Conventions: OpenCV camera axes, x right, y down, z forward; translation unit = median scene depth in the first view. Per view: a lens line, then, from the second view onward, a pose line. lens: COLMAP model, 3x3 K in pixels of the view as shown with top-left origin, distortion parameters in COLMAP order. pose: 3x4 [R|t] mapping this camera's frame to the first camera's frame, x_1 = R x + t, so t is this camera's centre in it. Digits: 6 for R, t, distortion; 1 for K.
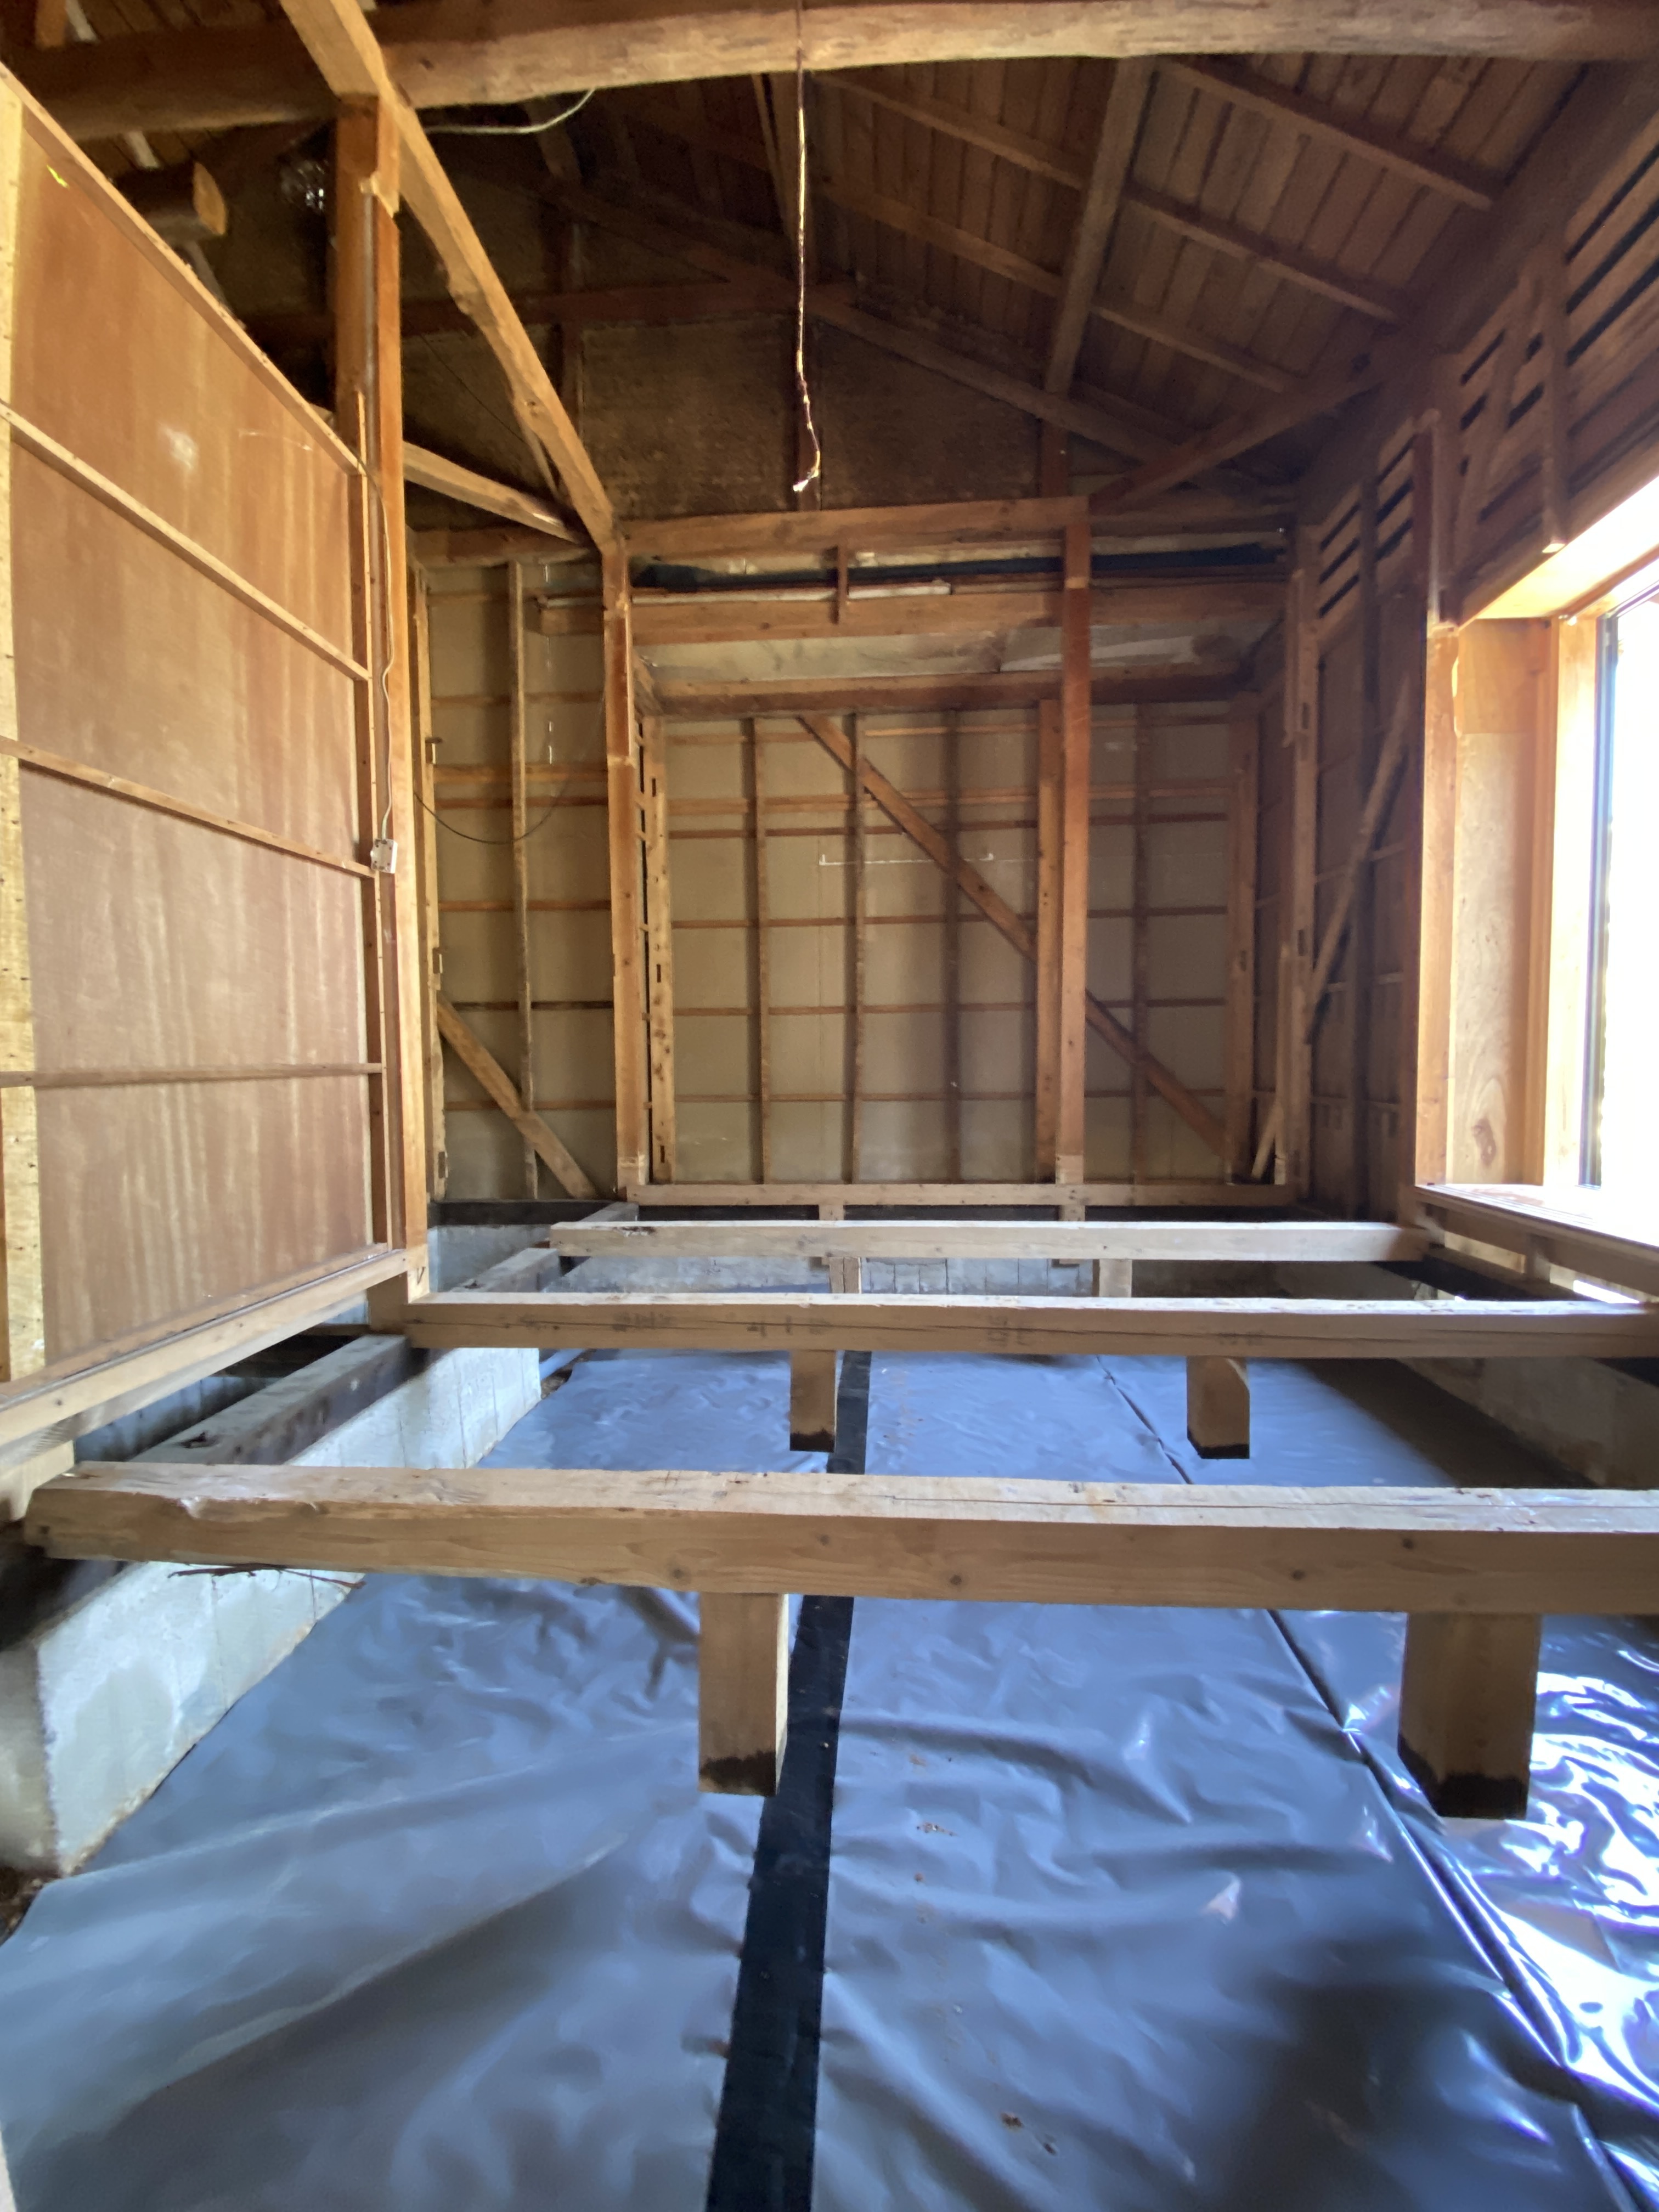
lens RADIAL K [[884.1, 0, 829.5], [0, 884.1, 1106.0], [0, 0, 1]] dist [0.015871, -0.017041]
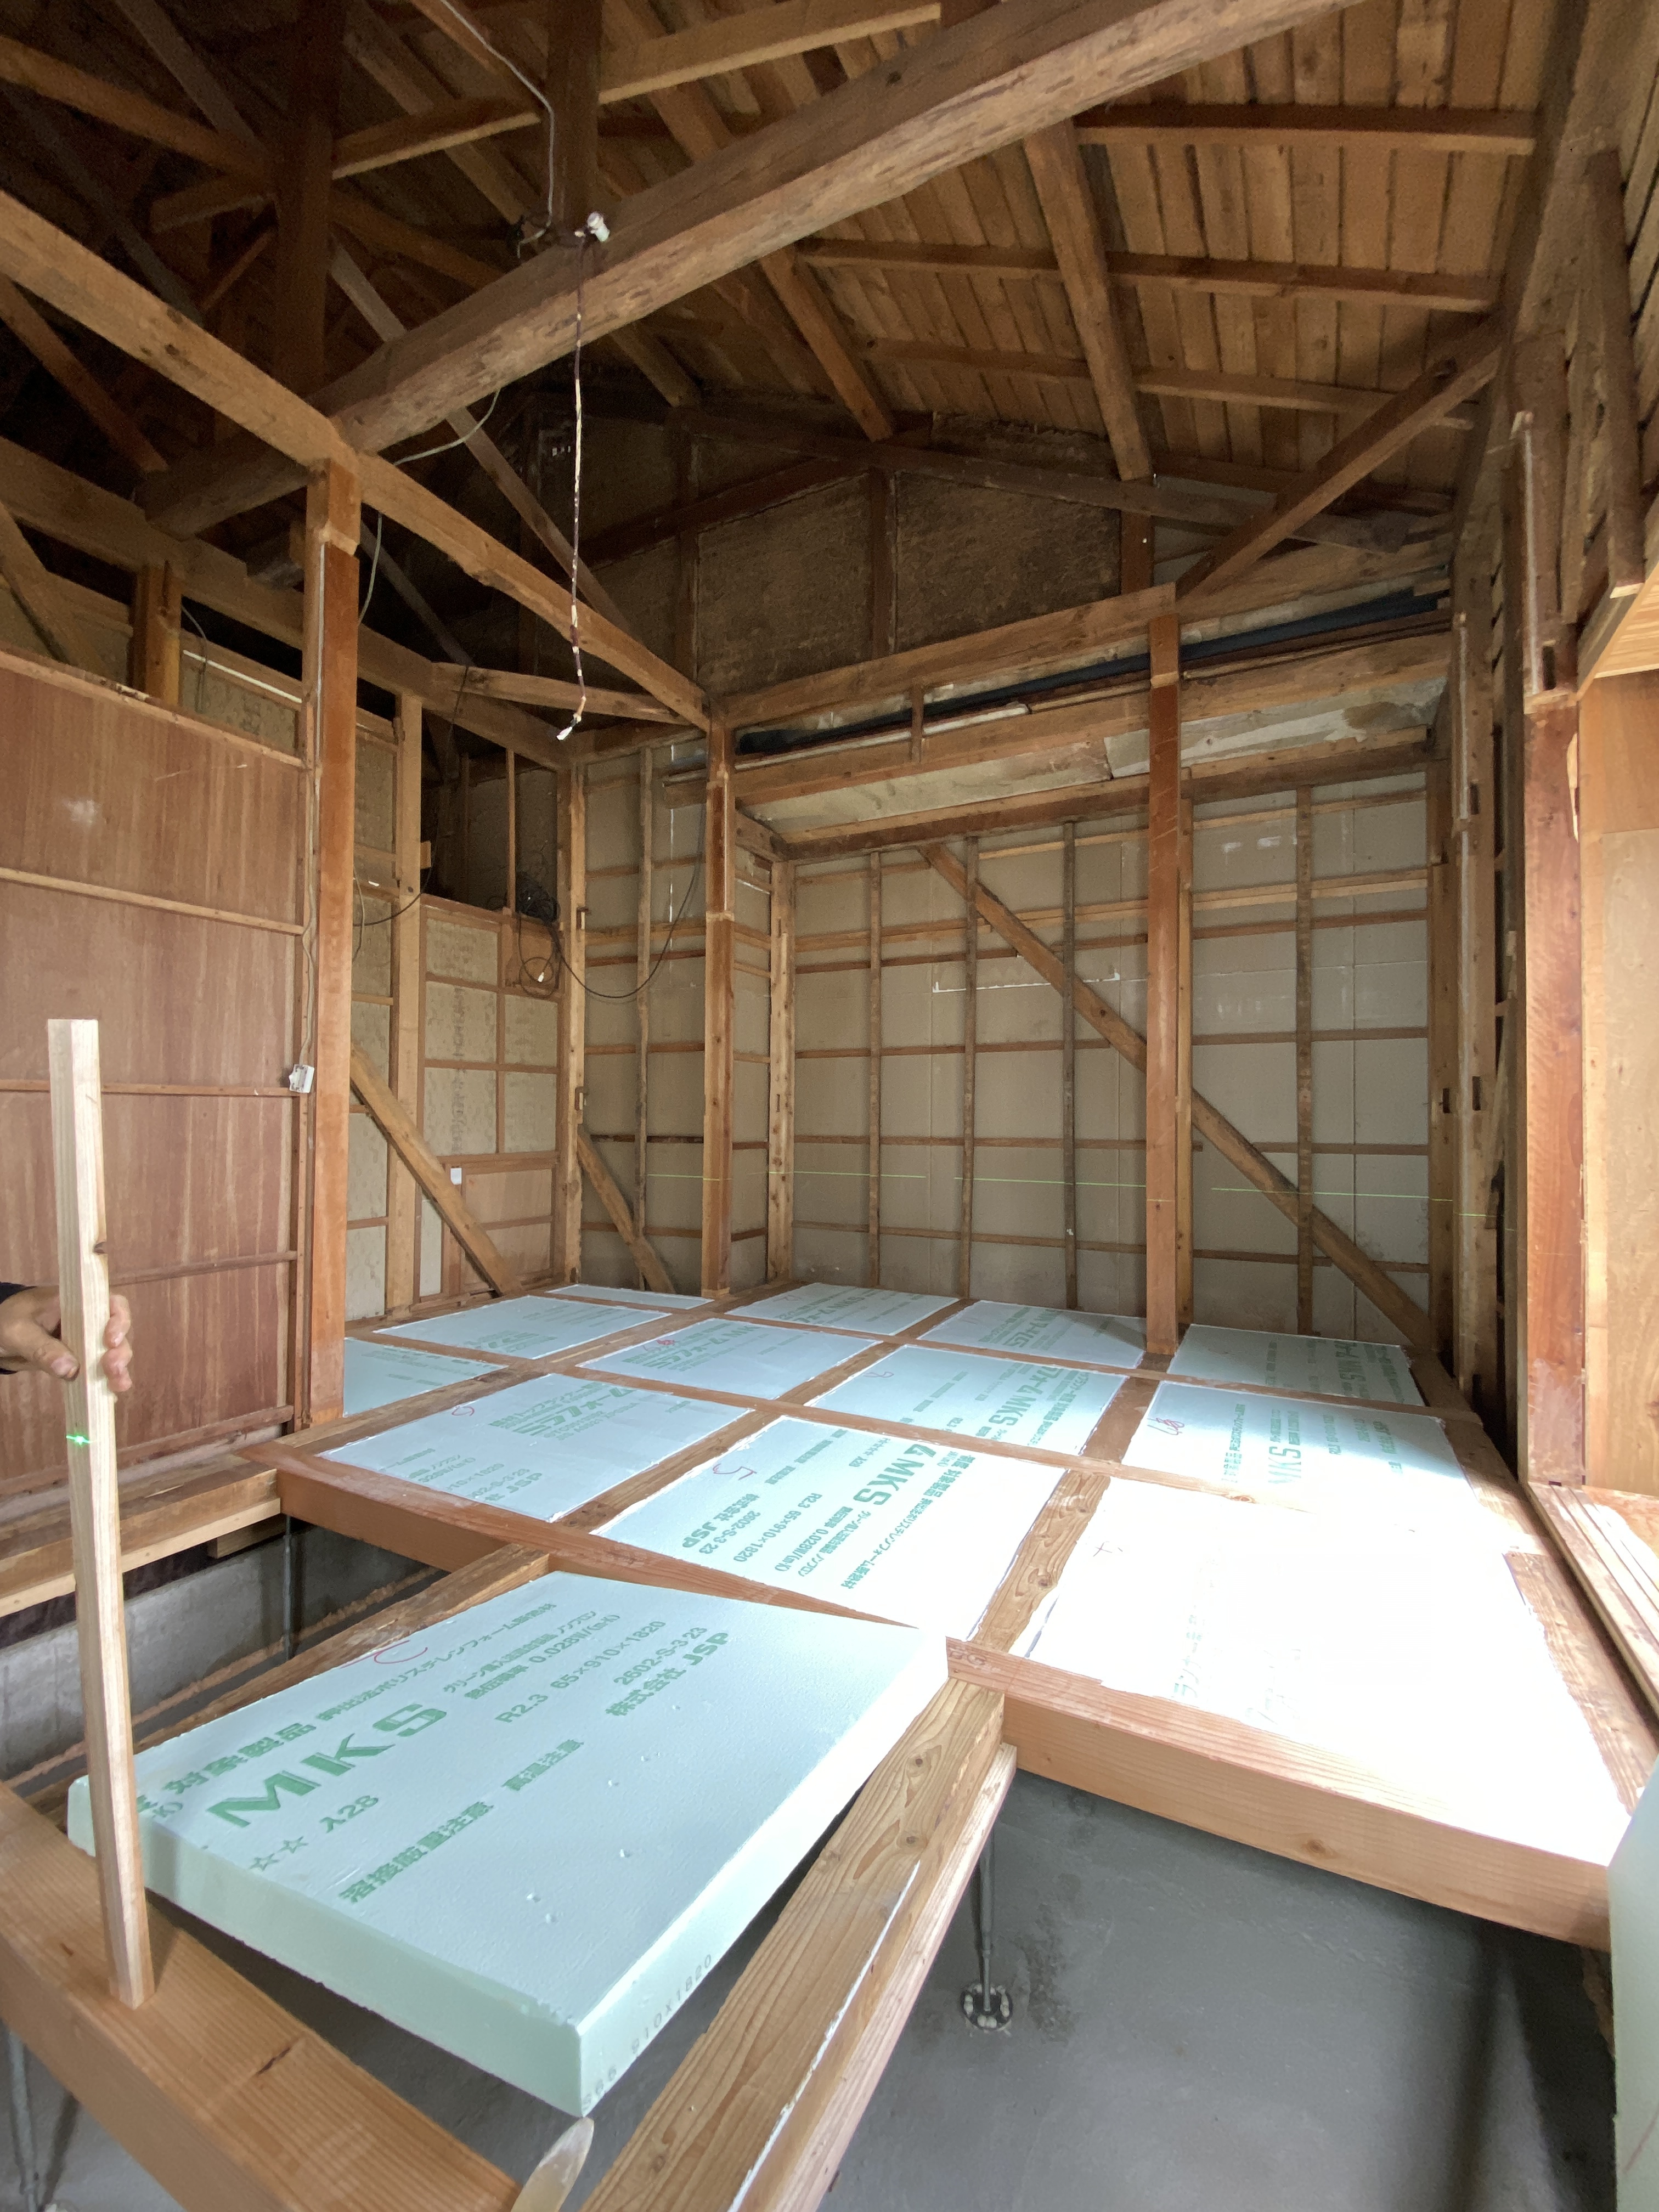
lens RADIAL K [[873.6, 0, 829.5], [0, 873.6, 1106.0], [0, 0, 1]] dist [0.027768, -0.026226]
pose [[0.917034, 0.012386, -0.398617, 0.310398], [-0.039122, 0.997491, -0.059007, -0.102600], [0.396885, 0.069707, 0.915217, 0.102172]]
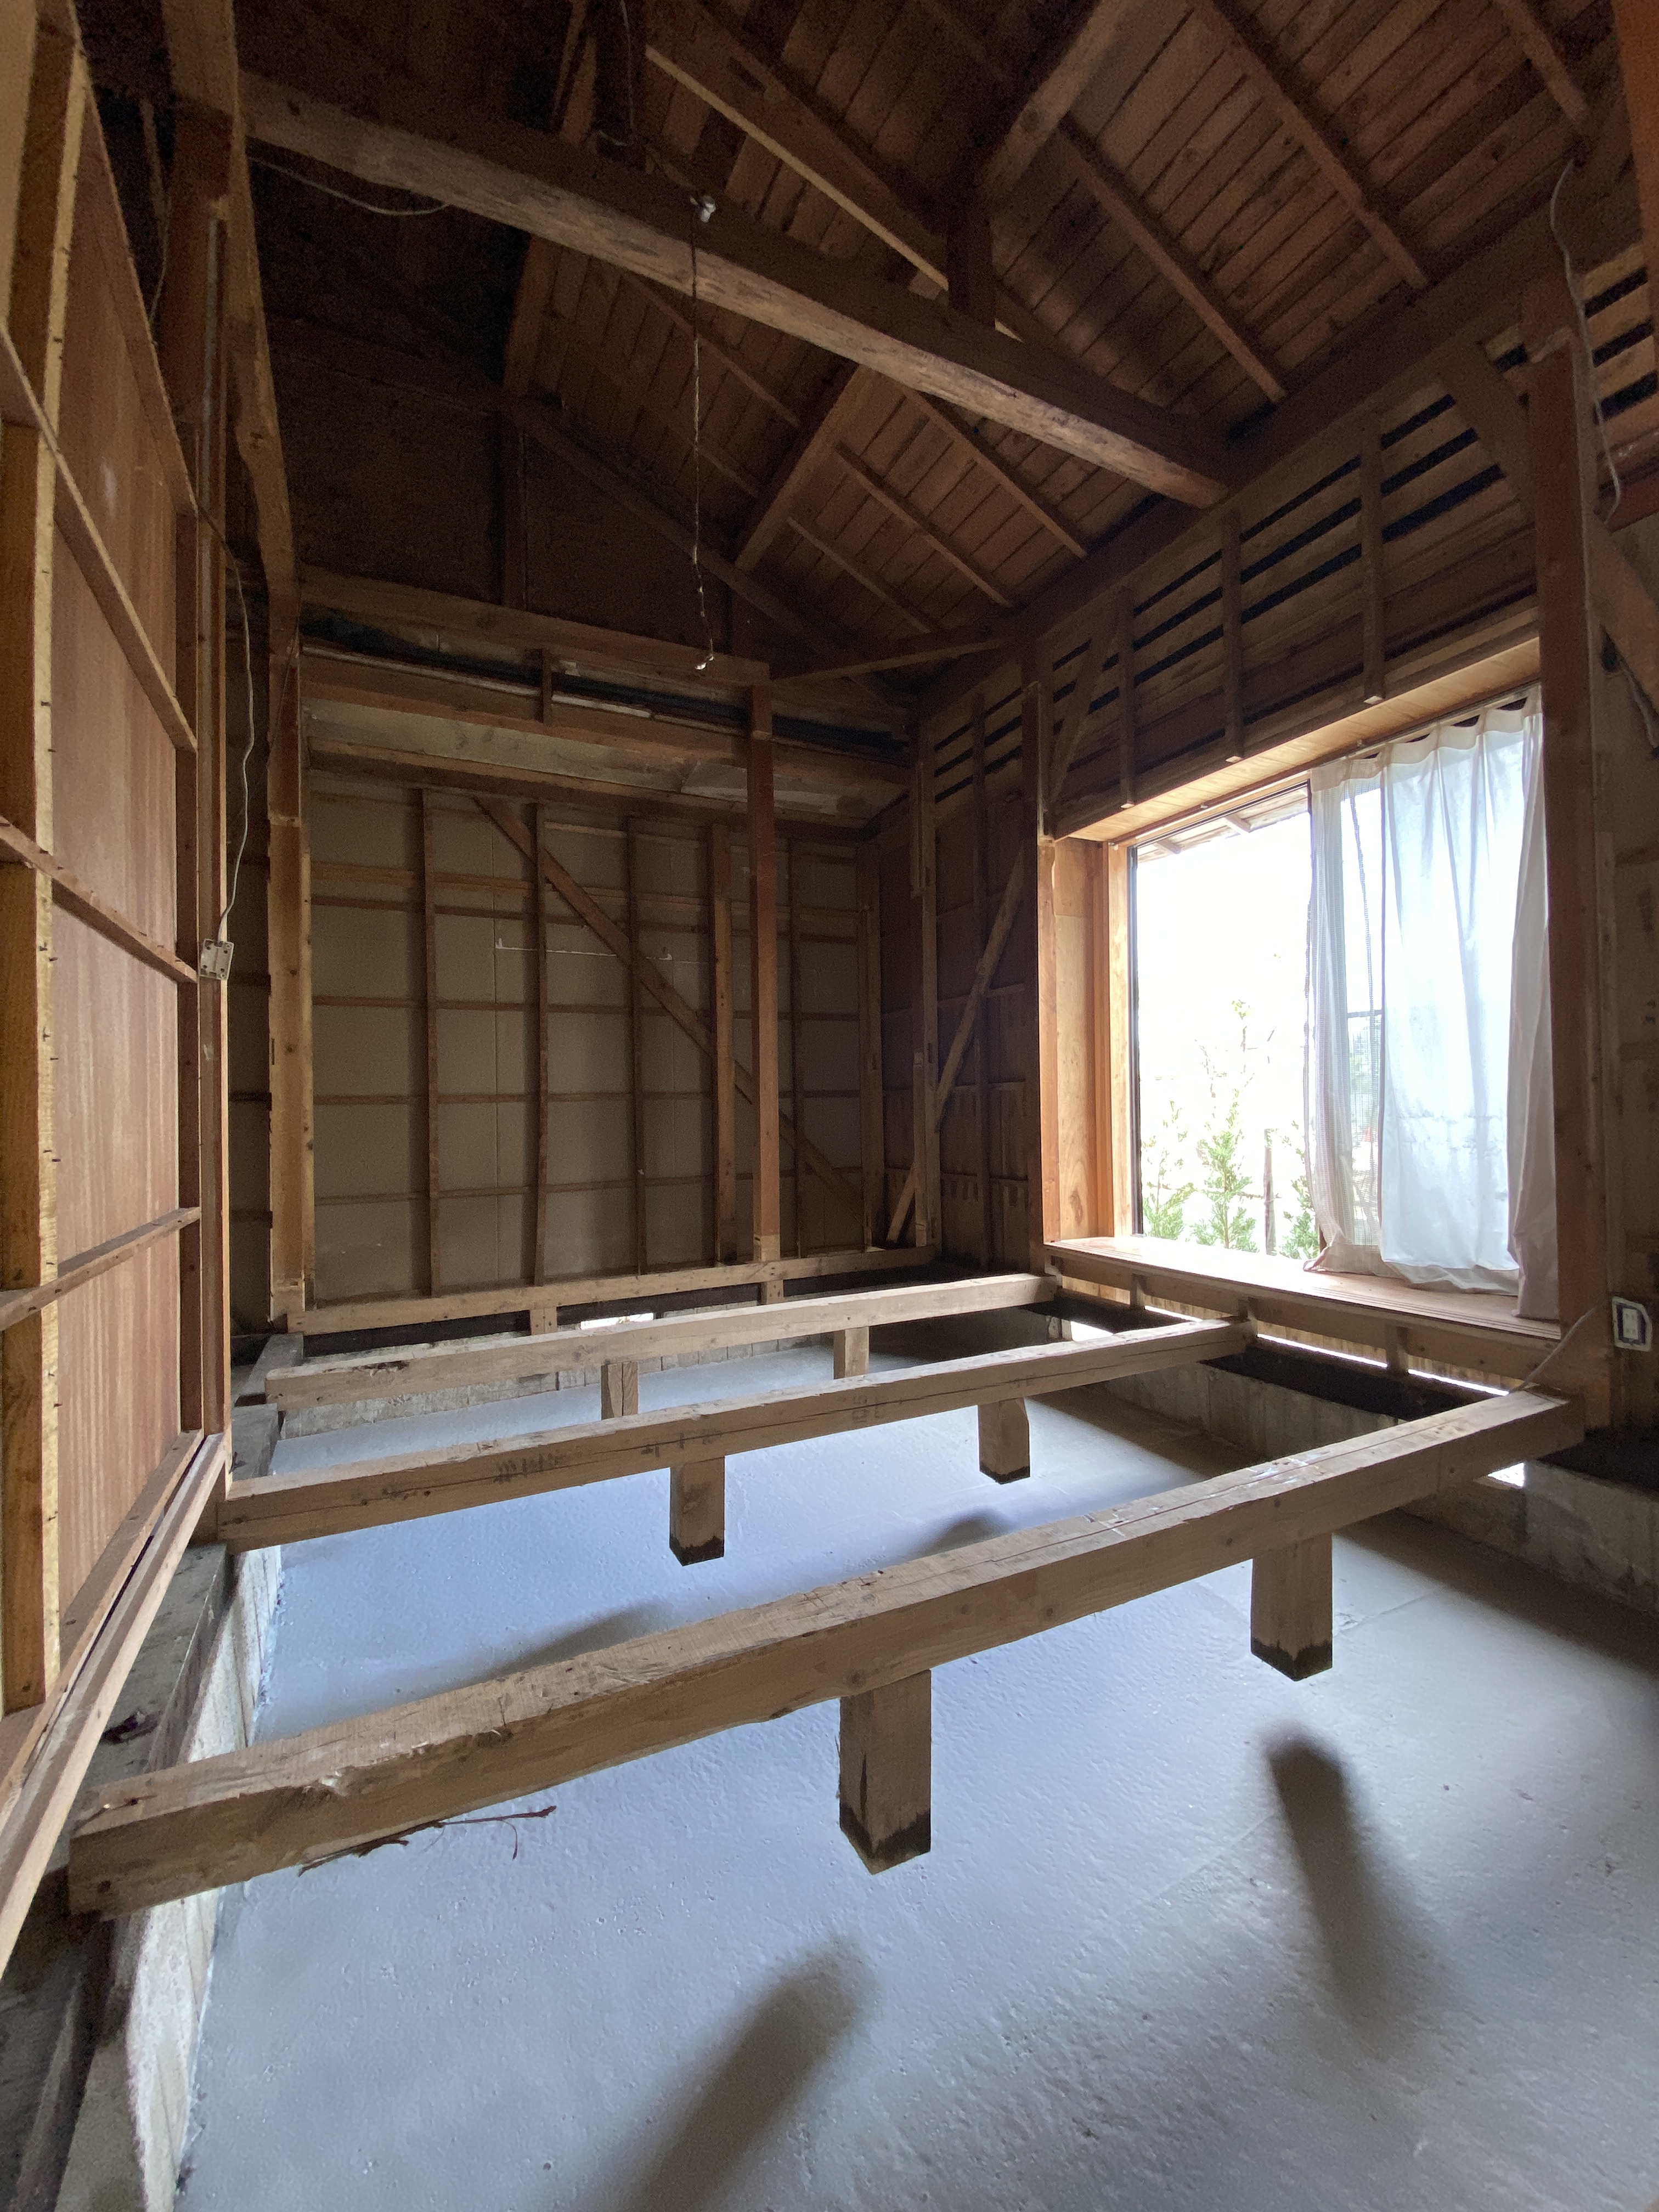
lens RADIAL K [[873.6, 0, 829.5], [0, 873.6, 1106.0], [0, 0, 1]] dist [0.027768, -0.026226]
pose [[0.866285, -0.002043, 0.499546, -0.202606], [0.036884, 0.997524, -0.059883, -0.036542], [-0.498187, 0.070301, 0.864215, 0.005253]]
